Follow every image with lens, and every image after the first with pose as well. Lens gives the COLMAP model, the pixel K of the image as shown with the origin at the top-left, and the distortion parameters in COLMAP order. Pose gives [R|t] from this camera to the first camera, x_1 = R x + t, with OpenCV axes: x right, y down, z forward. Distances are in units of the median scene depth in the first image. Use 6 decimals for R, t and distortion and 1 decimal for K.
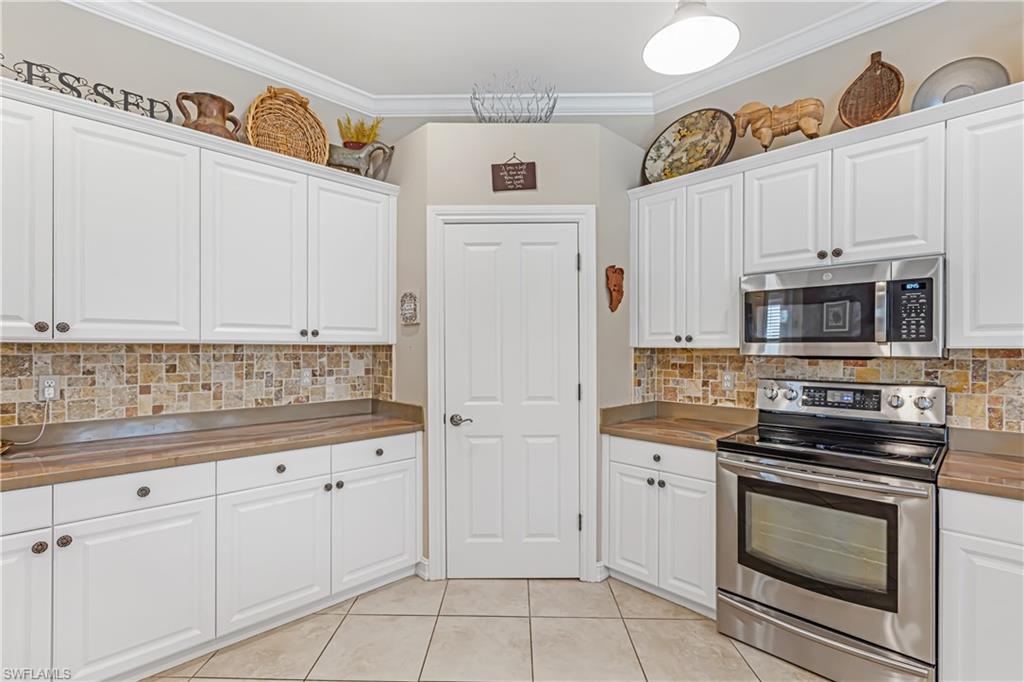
lens RADIAL K [[467.2, 0, 509.1], [0, 467.2, 348.4], [0, 0, 1]] dist [0.004662, 0.000500]
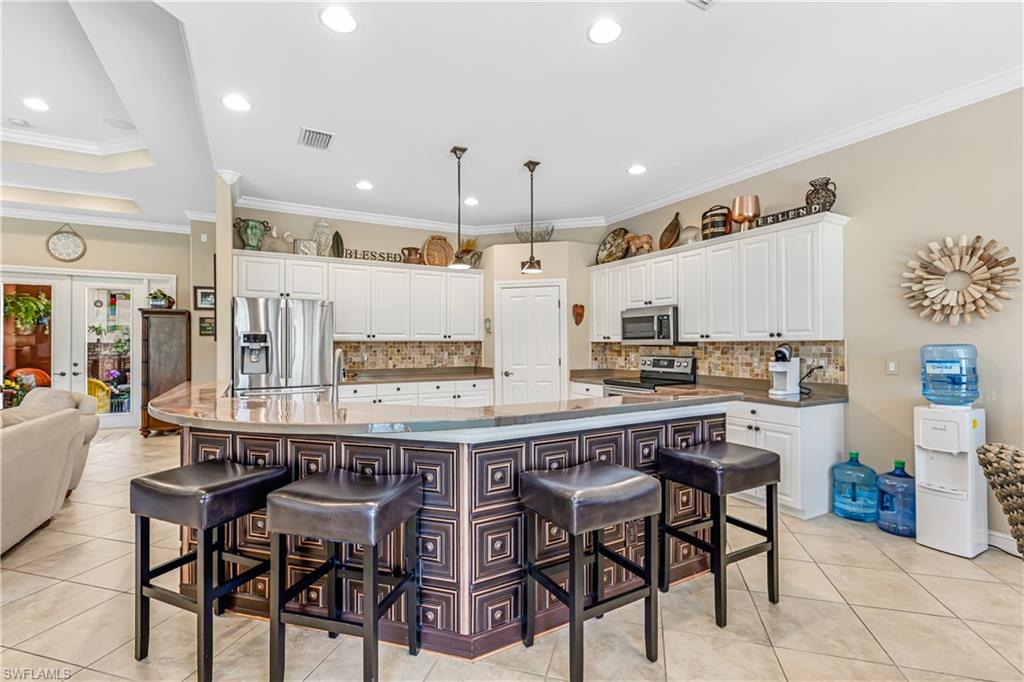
lens RADIAL K [[467.2, 0, 513.0], [0, 467.2, 341.2], [0, 0, 1]] dist [0.004662, 0.000500]
pose [[0.967625, -0.004871, -0.252345, 0.493388], [0.004166, 0.999986, -0.003326, 0.000468], [0.252357, 0.002167, 0.967632, -1.209329]]
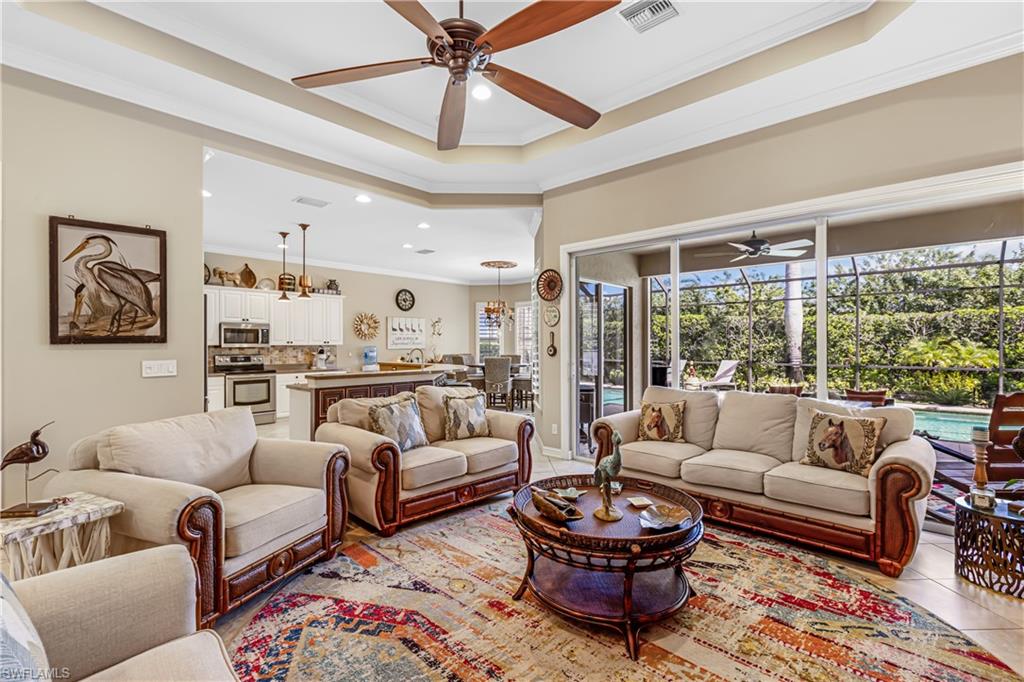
lens RADIAL K [[467.2, 0, 512.1], [0, 467.2, 342.7], [0, 0, 1]] dist [0.004662, 0.000500]
pose [[-0.032864, 0.001521, 0.999459, -2.515191], [-0.003685, 0.999992, -0.001643, -0.019550], [-0.999453, -0.003737, -0.032858, -0.811072]]
